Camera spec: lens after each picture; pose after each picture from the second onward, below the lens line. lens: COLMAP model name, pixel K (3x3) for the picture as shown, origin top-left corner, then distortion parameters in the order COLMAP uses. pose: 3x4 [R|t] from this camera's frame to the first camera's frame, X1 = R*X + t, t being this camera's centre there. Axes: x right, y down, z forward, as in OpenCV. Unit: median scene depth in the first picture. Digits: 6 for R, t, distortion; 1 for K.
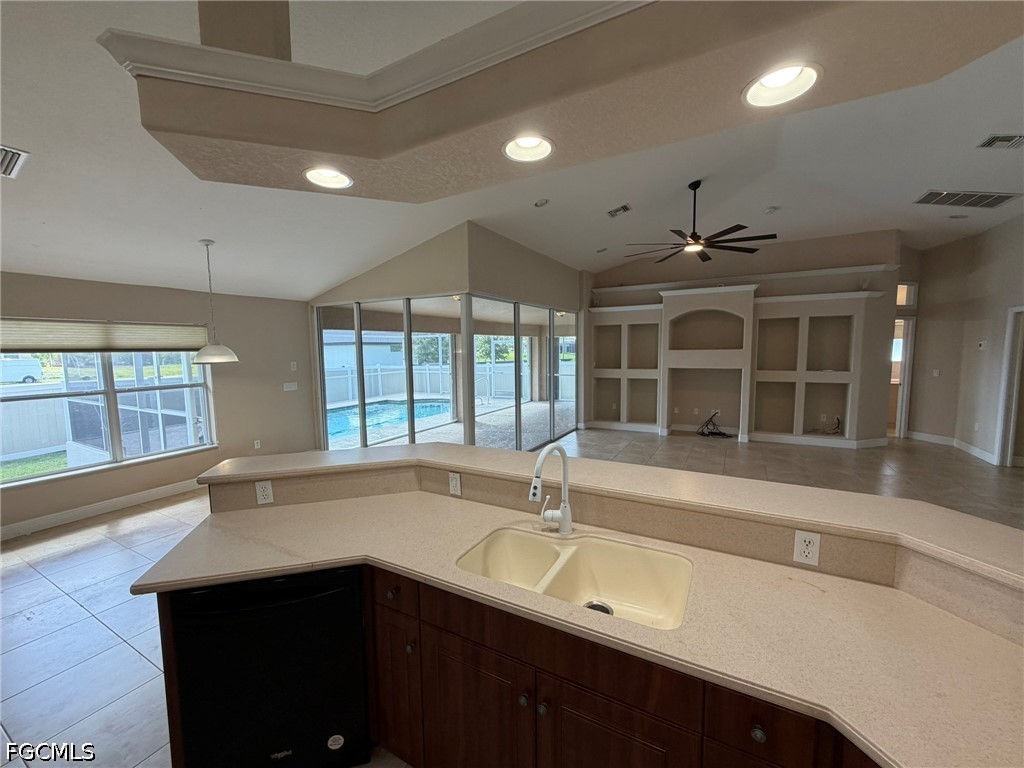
lens RADIAL K [[410.2, 0, 510.5], [0, 410.2, 385.2], [0, 0, 1]] dist [0.000895, 0.000052]
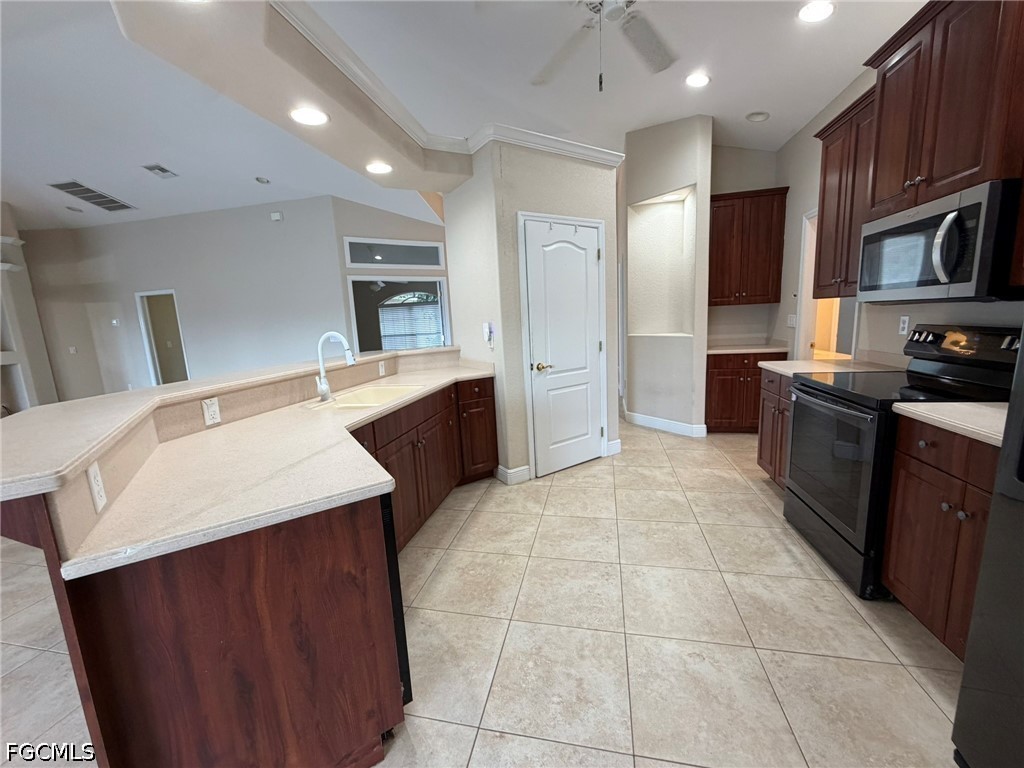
lens RADIAL K [[410.2, 0, 510.5], [0, 410.2, 385.2], [0, 0, 1]] dist [0.000895, 0.000052]
pose [[-0.282106, -0.127700, 0.950846, -0.346537], [0.142743, 0.974483, 0.173225, 0.038925], [-0.948705, 0.184595, -0.256680, 0.187939]]
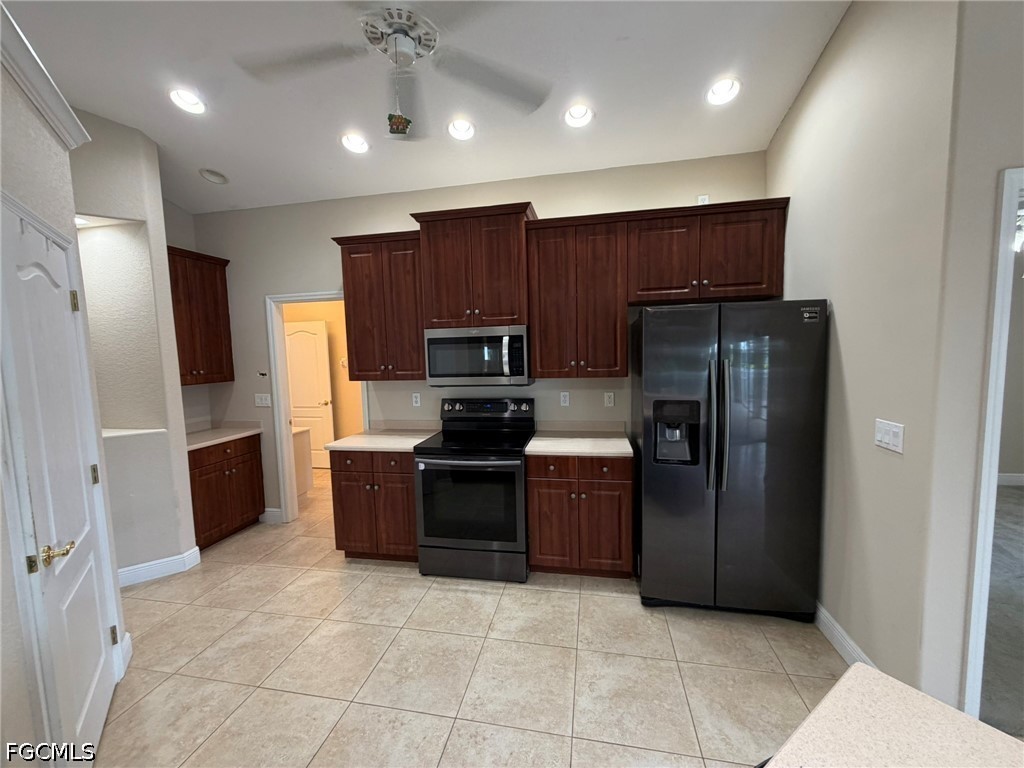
lens RADIAL K [[409.5, 0, 511.5], [0, 409.5, 385.0], [0, 0, 1]] dist [0.000782, 0.000019]
pose [[-0.952089, 0.064269, -0.298992, -0.053482], [0.011658, 0.984585, 0.174516, -0.005688], [0.305599, 0.162669, -0.938162, 0.266393]]
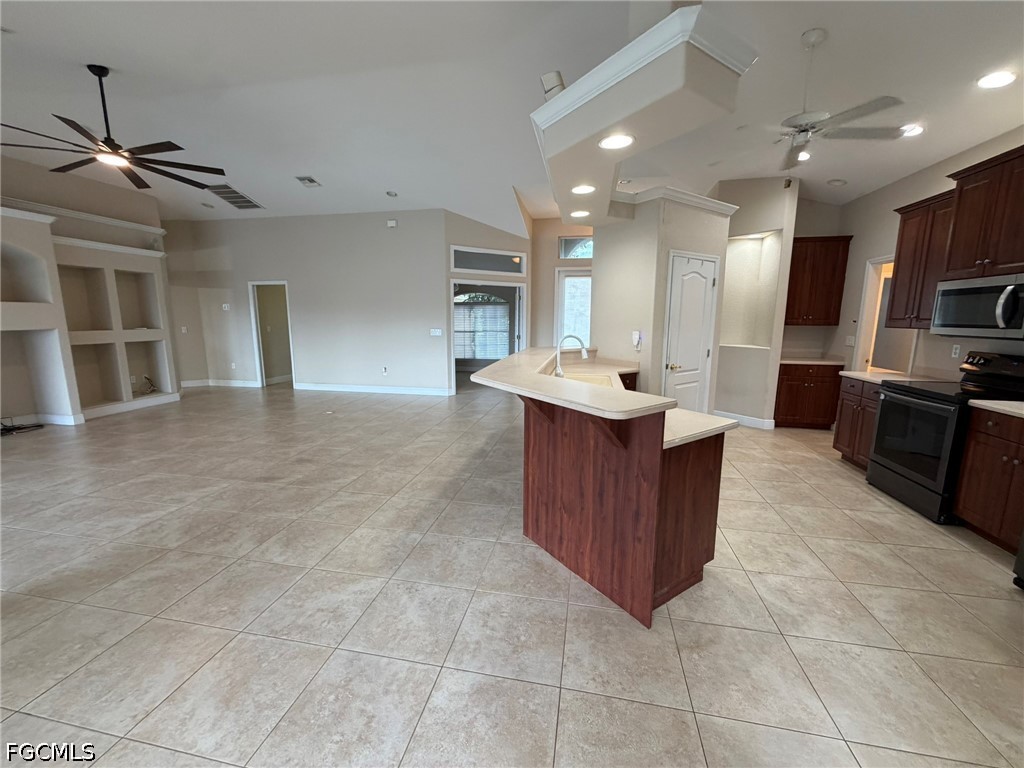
lens RADIAL K [[409.5, 0, 511.5], [0, 409.5, 385.0], [0, 0, 1]] dist [0.000782, 0.000019]
pose [[-0.302786, -0.144568, 0.942030, -0.418826], [0.088237, 0.979931, 0.178745, -0.000796], [-0.948965, 0.137243, -0.283953, 0.445740]]
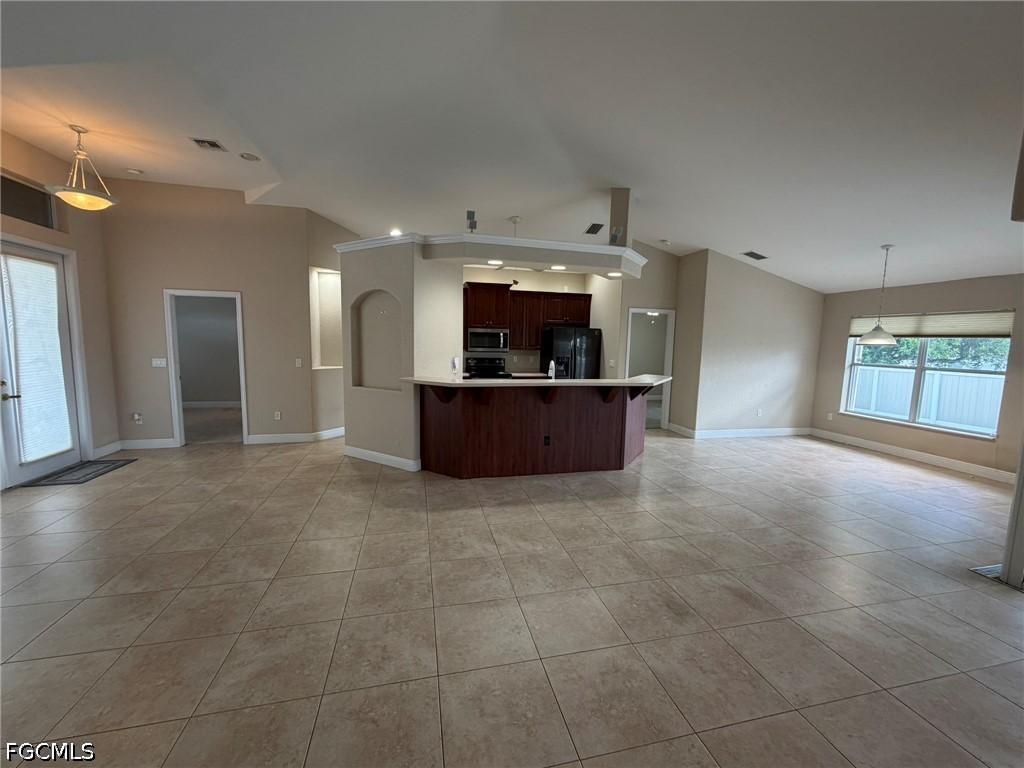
lens RADIAL K [[410.2, 0, 510.5], [0, 410.2, 385.2], [0, 0, 1]] dist [0.000895, 0.000052]
pose [[-0.741805, 0.071960, -0.666744, 0.552056], [-0.072107, 0.979903, 0.185983, -0.051689], [0.666728, 0.186040, -0.721708, 0.703141]]
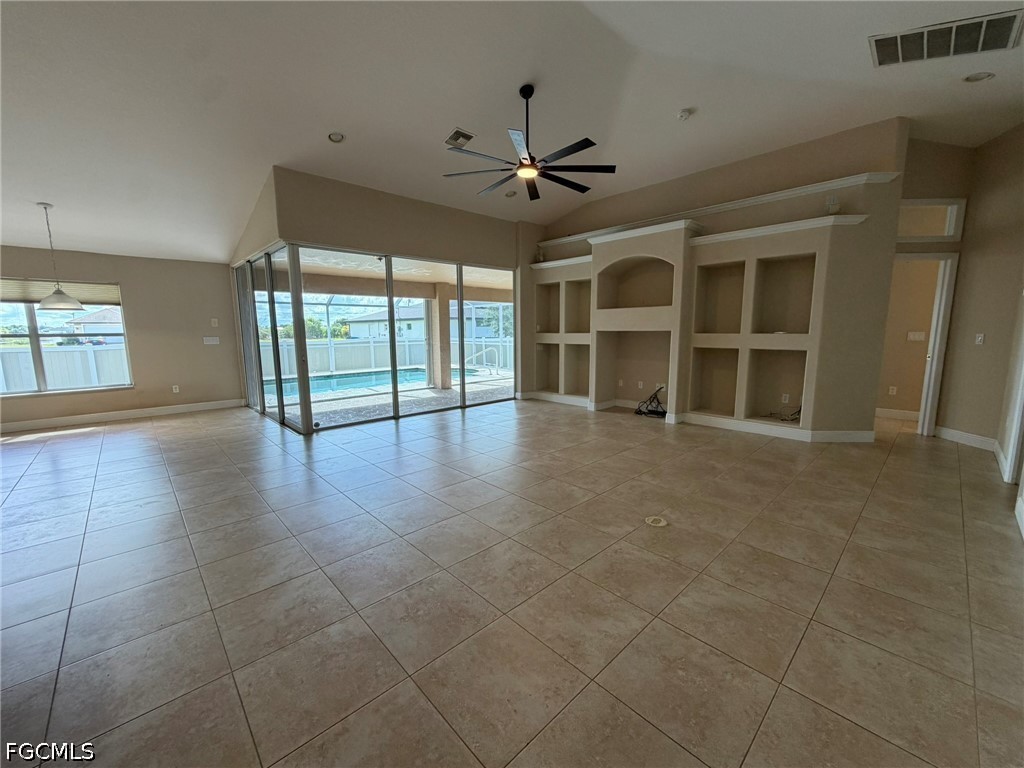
lens RADIAL K [[413.5, 0, 508.7], [0, 413.5, 387.1], [0, 0, 1]] dist [0.002730, 0.000025]
pose [[0.951850, 0.049817, -0.302490, 0.526229], [-0.033686, 0.997730, 0.058316, 0.032723], [0.304708, -0.045319, 0.951367, 0.145425]]
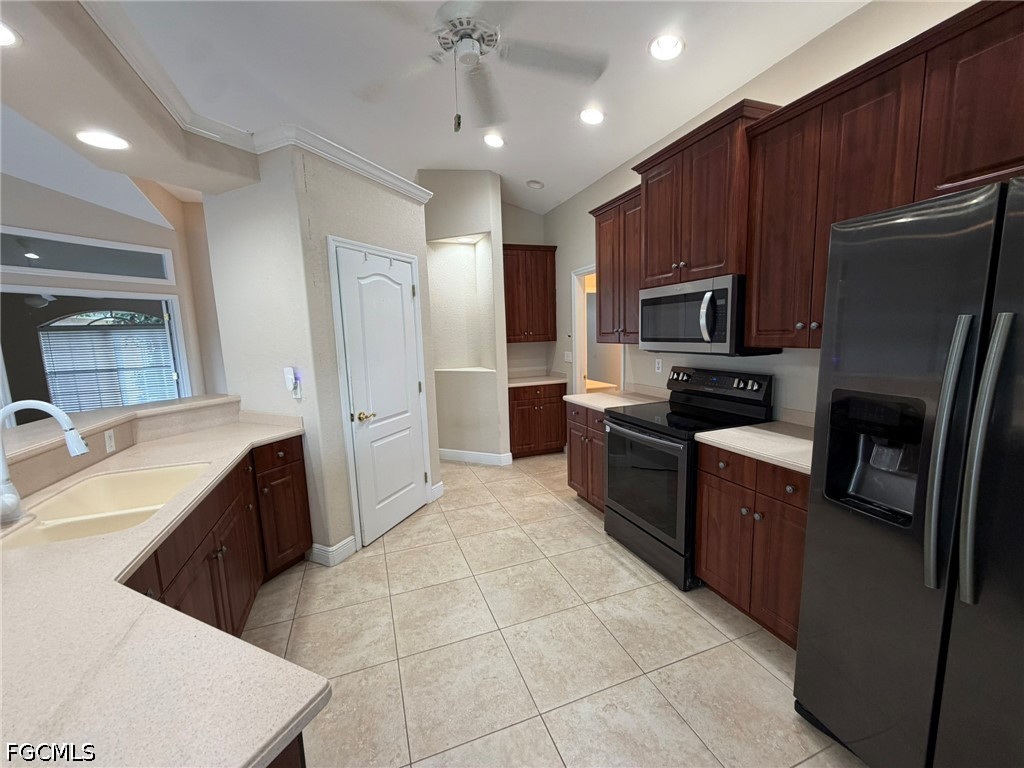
lens RADIAL K [[409.5, 0, 511.5], [0, 409.5, 385.0], [0, 0, 1]] dist [0.000782, 0.000019]
pose [[-0.757733, -0.045810, 0.650955, -0.276399], [0.103246, 0.976553, 0.188906, 0.013119], [-0.644345, 0.210349, -0.735236, 0.226616]]
